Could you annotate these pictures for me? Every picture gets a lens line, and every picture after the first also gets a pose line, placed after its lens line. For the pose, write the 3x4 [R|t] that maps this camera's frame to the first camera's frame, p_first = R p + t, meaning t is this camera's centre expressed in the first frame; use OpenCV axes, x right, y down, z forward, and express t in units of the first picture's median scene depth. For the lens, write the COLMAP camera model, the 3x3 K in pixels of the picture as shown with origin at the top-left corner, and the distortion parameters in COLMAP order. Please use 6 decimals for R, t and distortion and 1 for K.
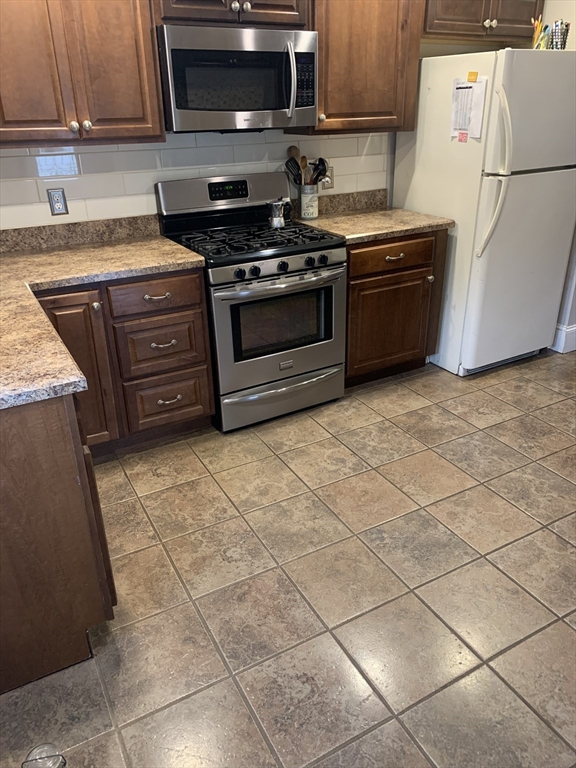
lens RADIAL K [[585.6, 0, 288.7], [0, 585.6, 380.5], [0, 0, 1]] dist [0.023439, -0.012682]
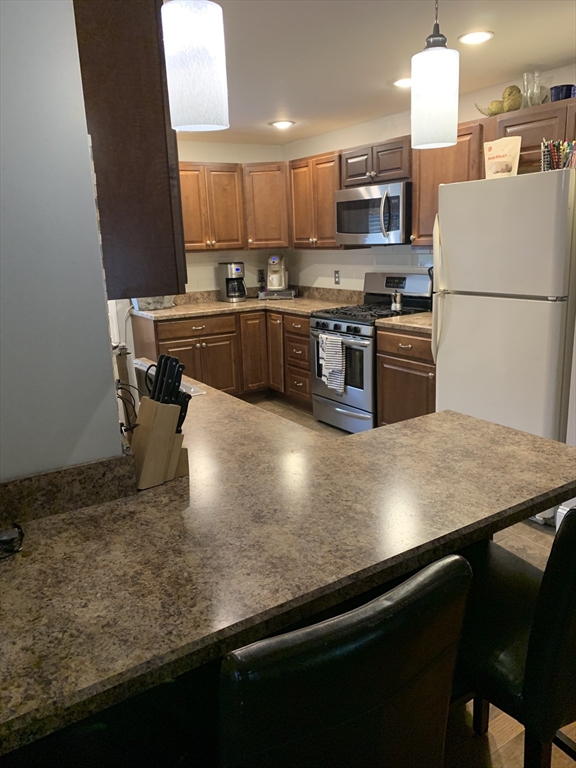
lens RADIAL K [[585.6, 0, 289.7], [0, 585.6, 385.7], [0, 0, 1]] dist [0.023439, -0.012682]
pose [[0.089023, 0.266788, -0.959635, 1.484479], [-0.385737, 0.897511, 0.213732, -0.332391], [0.918304, 0.351139, 0.182809, 0.633607]]
